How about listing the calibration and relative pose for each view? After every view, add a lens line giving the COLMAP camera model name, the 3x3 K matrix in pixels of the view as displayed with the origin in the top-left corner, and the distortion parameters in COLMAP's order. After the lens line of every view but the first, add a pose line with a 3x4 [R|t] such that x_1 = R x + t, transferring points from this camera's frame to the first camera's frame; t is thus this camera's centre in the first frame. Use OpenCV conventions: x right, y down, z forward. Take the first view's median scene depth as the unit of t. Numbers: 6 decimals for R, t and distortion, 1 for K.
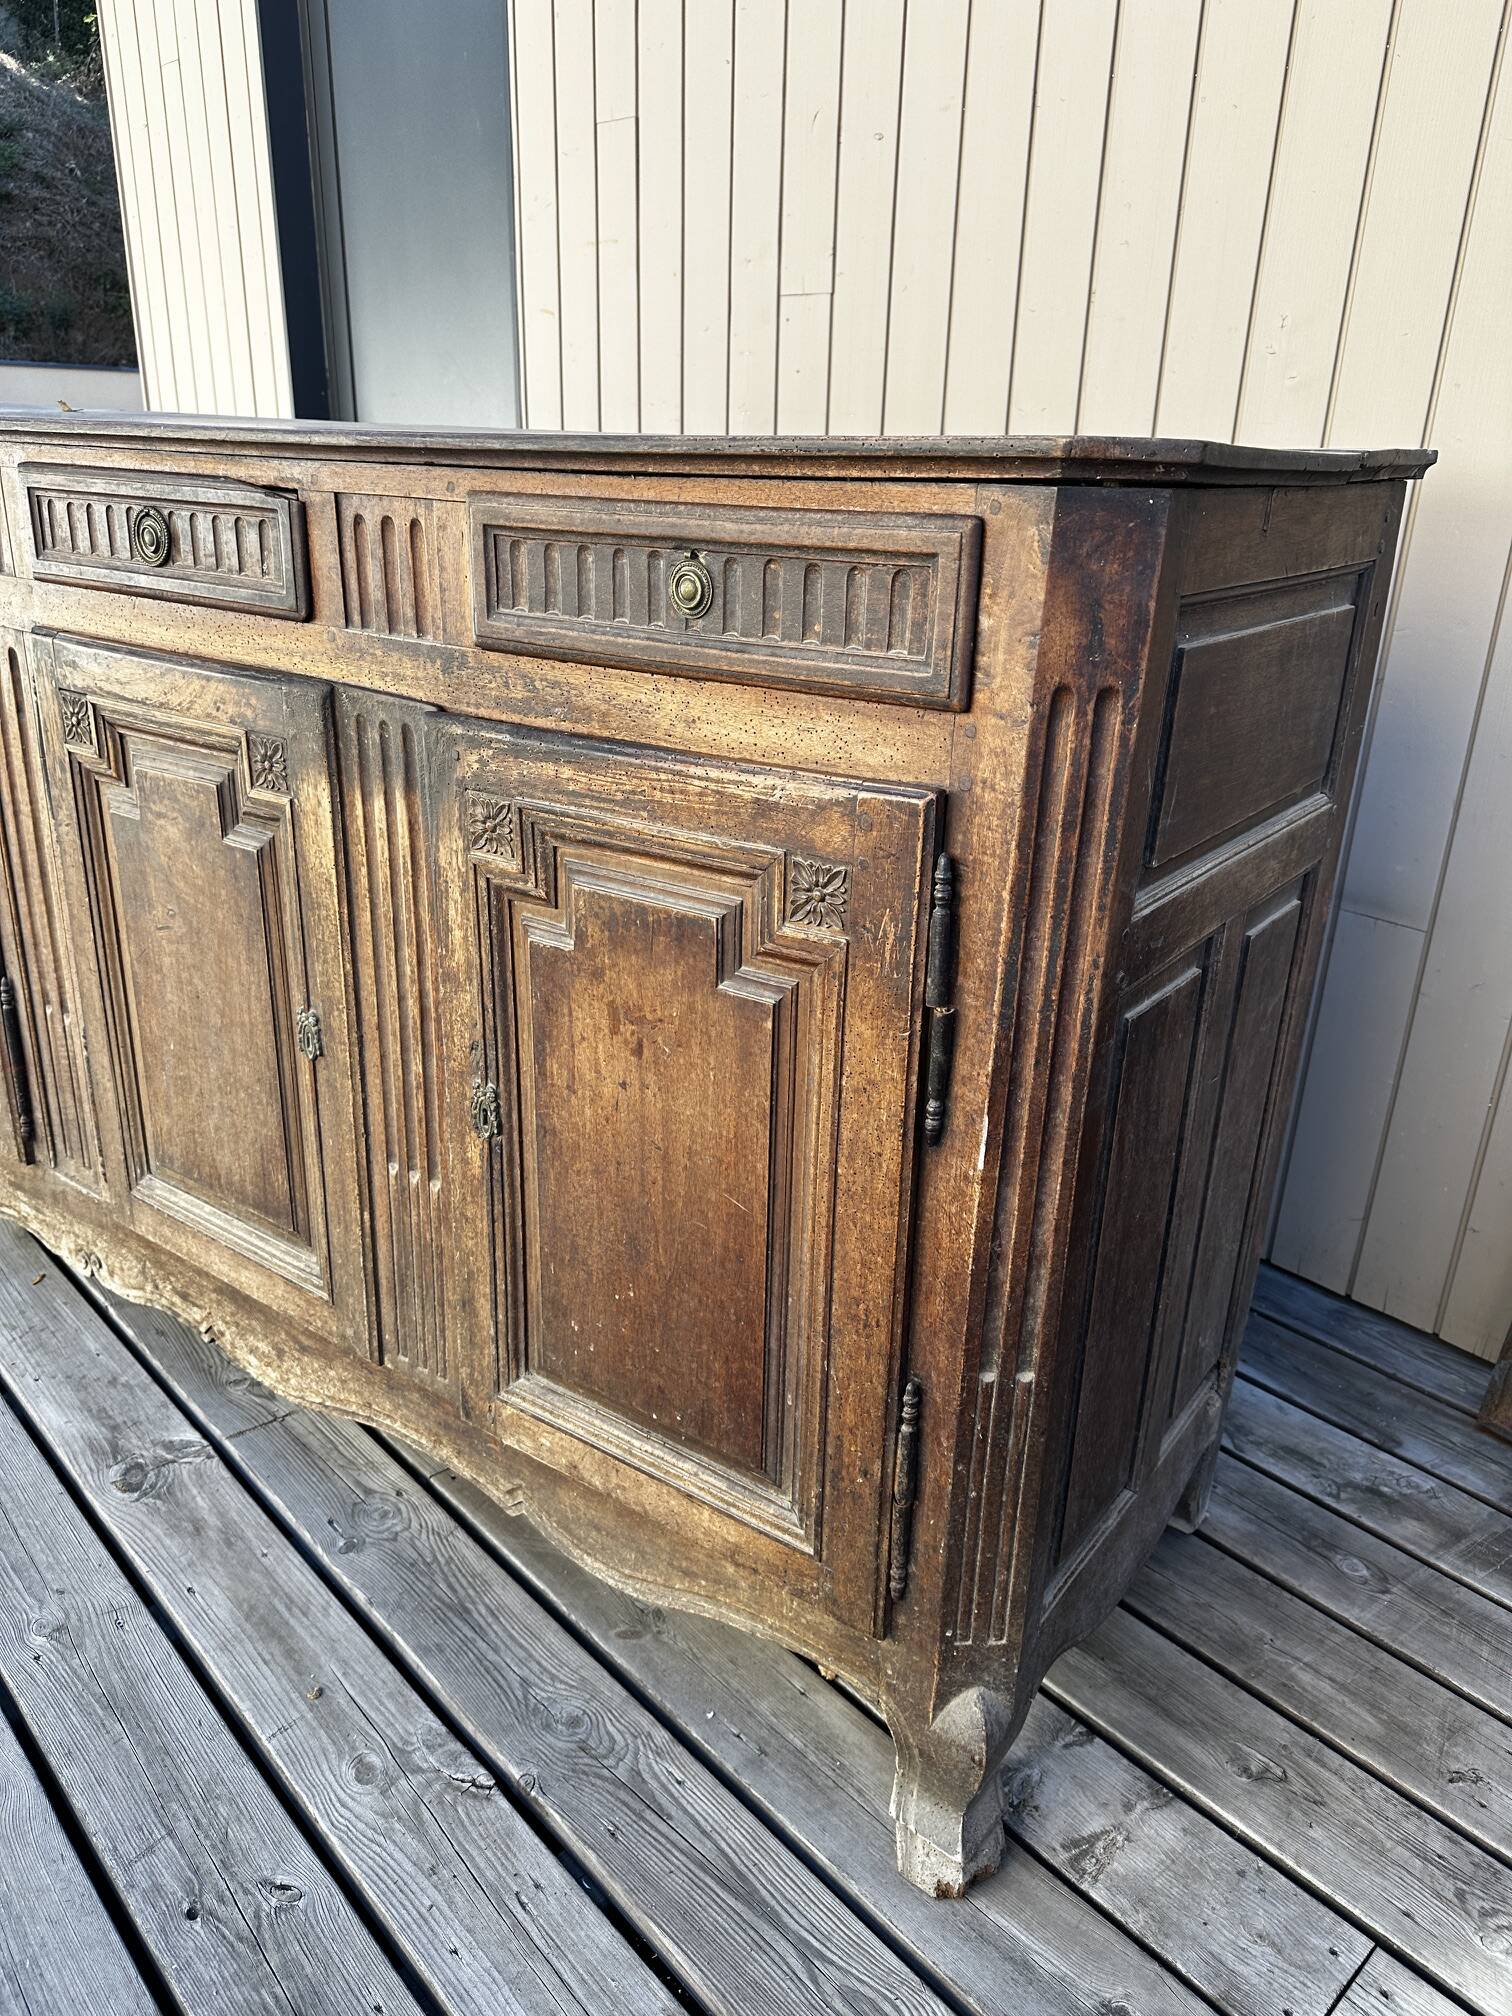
lens RADIAL K [[1441.9, 0, 766.2], [0, 1441.9, 987.2], [0, 0, 1]] dist [0.199900, -0.452974]
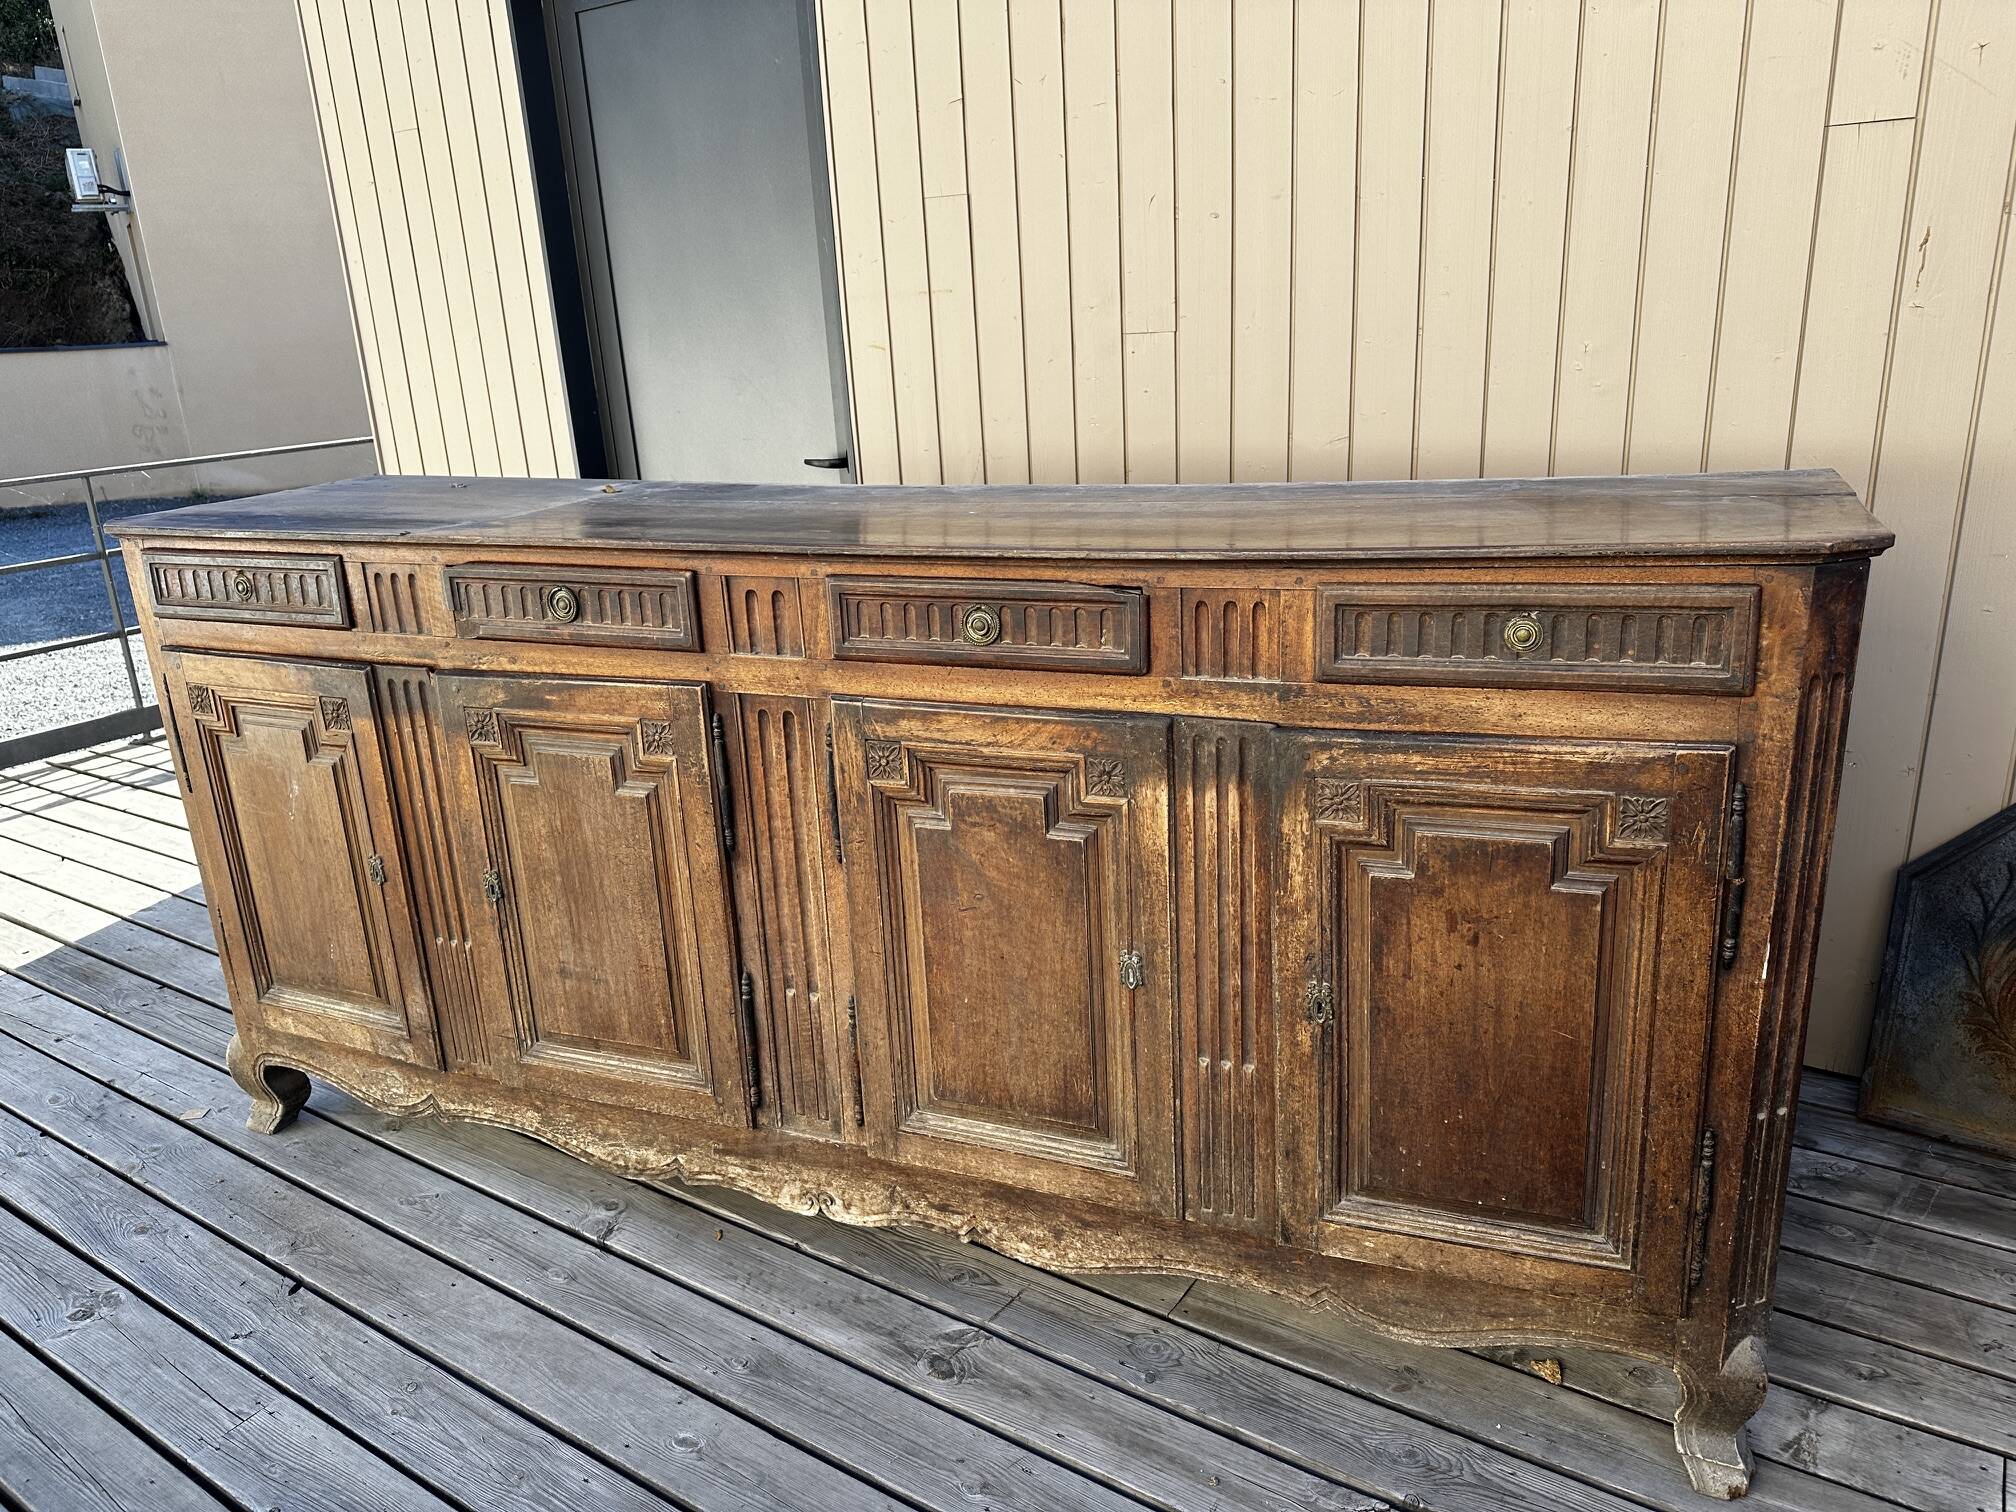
lens RADIAL K [[1441.9, 0, 1006.3], [0, 1441.9, 744.8], [0, 0, 1]] dist [0.199900, -0.452974]
pose [[0.971517, -0.139536, 0.191532, -0.766012], [0.154494, 0.985823, -0.065453, -0.120442], [-0.179684, 0.093179, 0.979301, -0.350531]]
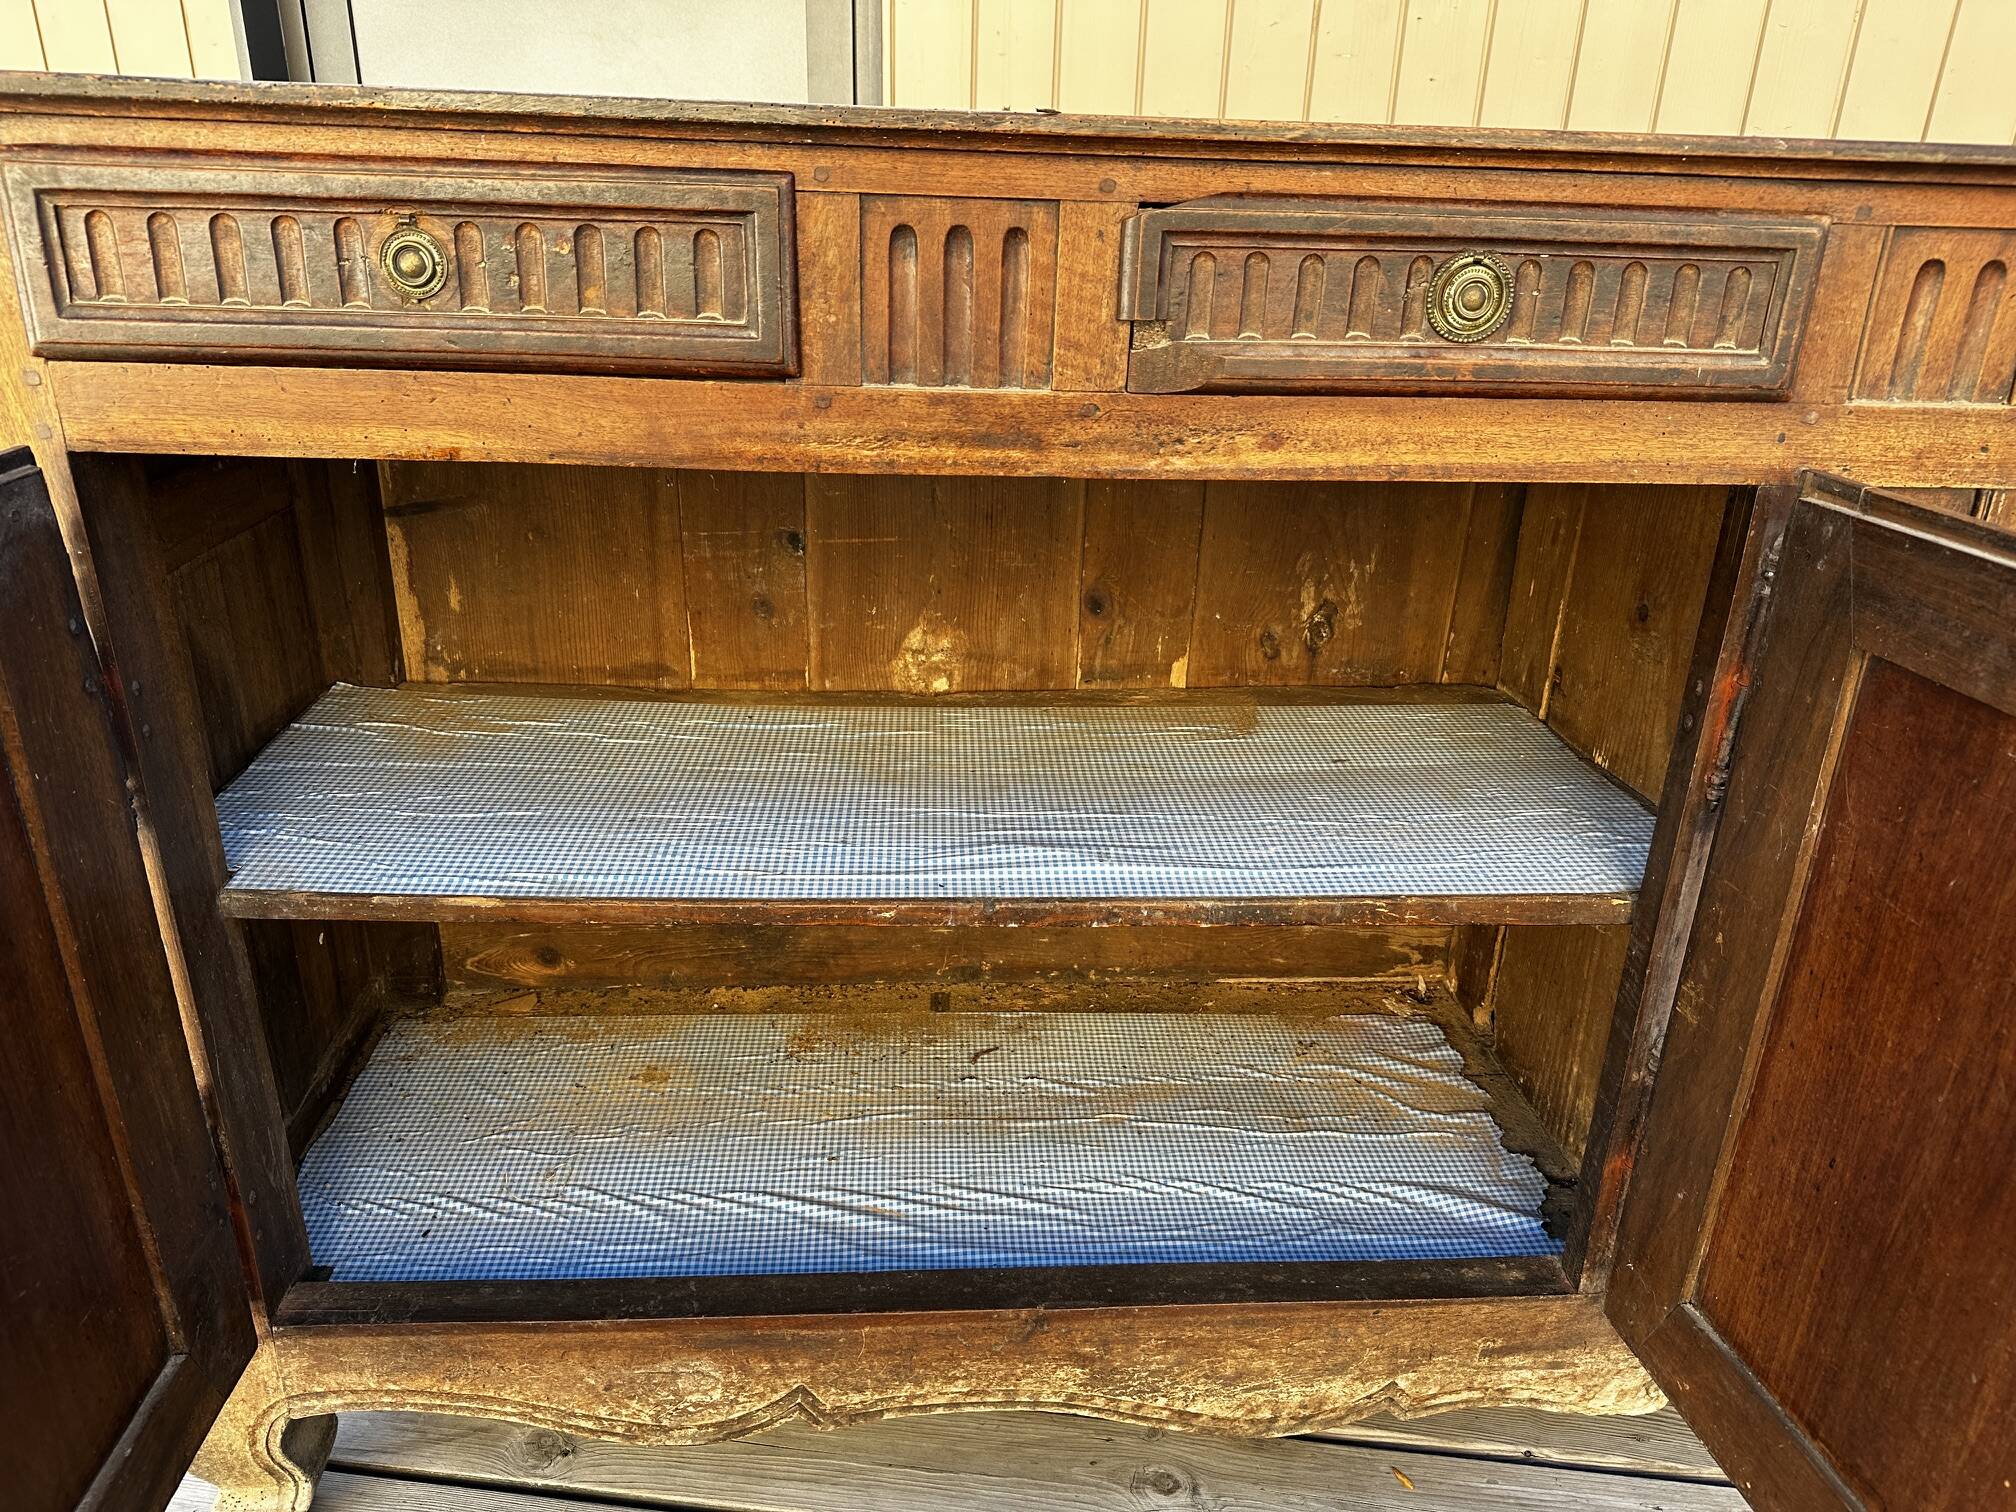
lens RADIAL K [[1467.5, 0, 996.1], [0, 1467.5, 750.9], [0, 0, 1]] dist [0.003520, -0.004088]
pose [[0.751771, -0.259629, 0.606163, -1.627543], [0.232028, 0.964594, 0.125387, -0.409186], [-0.617255, 0.046385, 0.785395, 1.010111]]
